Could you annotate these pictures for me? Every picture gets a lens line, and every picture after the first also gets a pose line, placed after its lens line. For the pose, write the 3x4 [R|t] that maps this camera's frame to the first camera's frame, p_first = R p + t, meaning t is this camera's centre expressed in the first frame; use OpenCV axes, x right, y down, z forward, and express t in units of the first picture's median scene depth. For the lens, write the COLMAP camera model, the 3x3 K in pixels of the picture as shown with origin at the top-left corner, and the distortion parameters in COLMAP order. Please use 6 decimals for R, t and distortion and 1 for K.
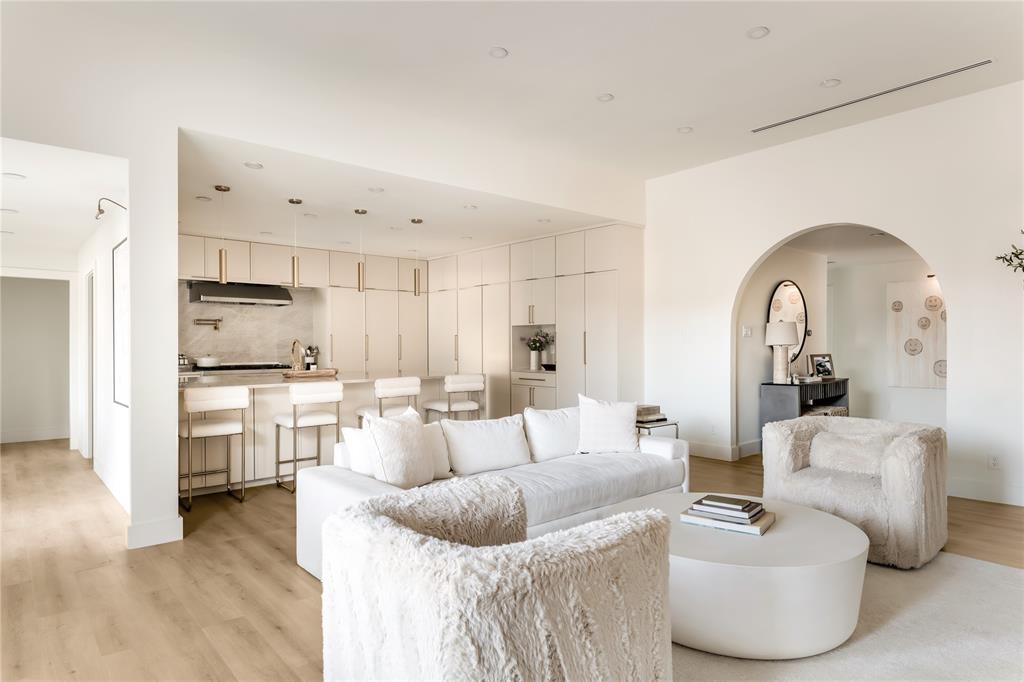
lens RADIAL K [[588.2, 0, 512.5], [0, 588.2, 343.3], [0, 0, 1]] dist [0.001952, 0.000125]
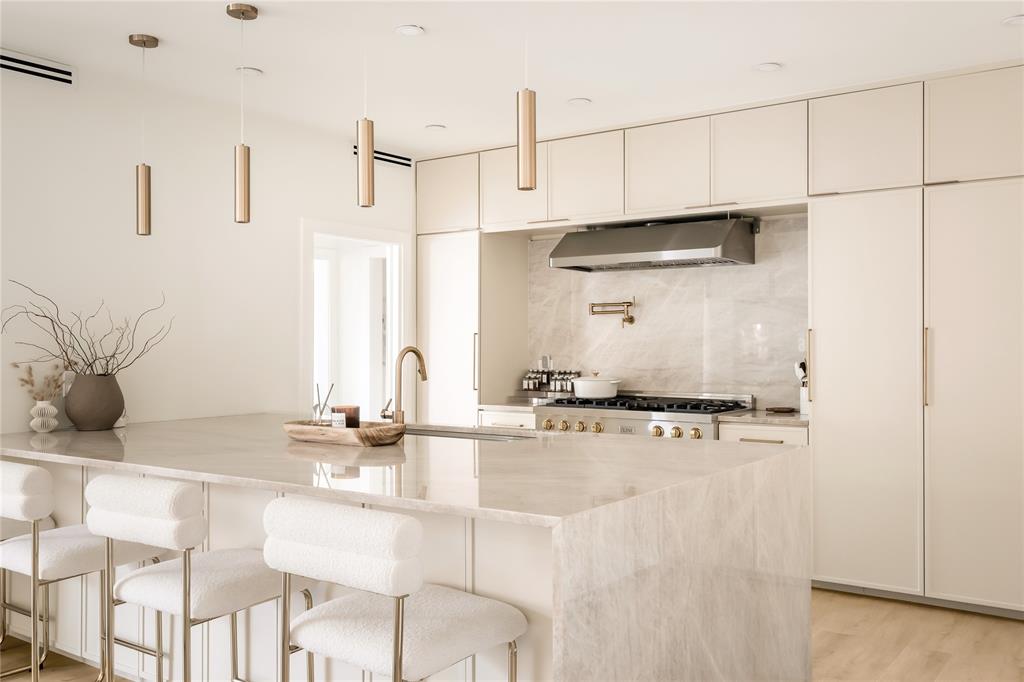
lens RADIAL K [[873.4, 0, 510.1], [0, 873.4, 341.2], [0, 0, 1]] dist [-0.011627, -0.006485]
pose [[0.227269, -0.003170, -0.973827, 0.185770], [0.003923, 0.999990, -0.002339, -0.006780], [0.973824, -0.003289, 0.227279, 0.755993]]
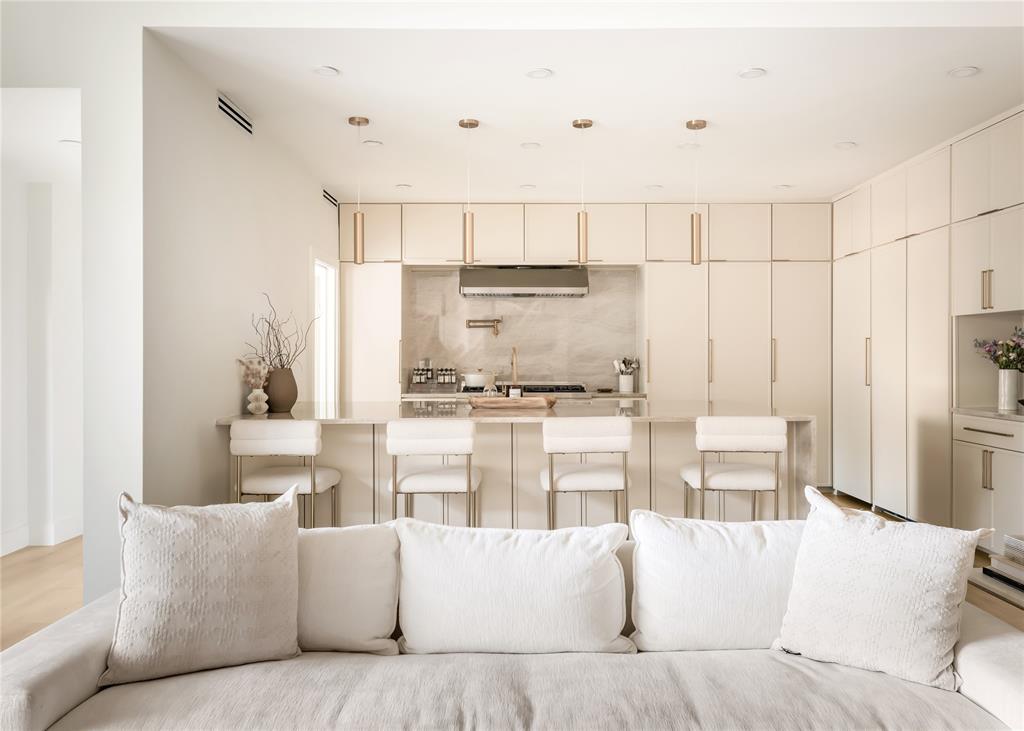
lens RADIAL K [[843.4, 0, 515.2], [0, 843.4, 361.6], [0, 0, 1]] dist [0.025939, -0.000976]
pose [[0.760389, 0.005079, -0.649448, 0.174195], [0.001084, 0.999958, 0.009089, 0.000253], [0.649467, -0.007615, 0.760352, 0.253417]]
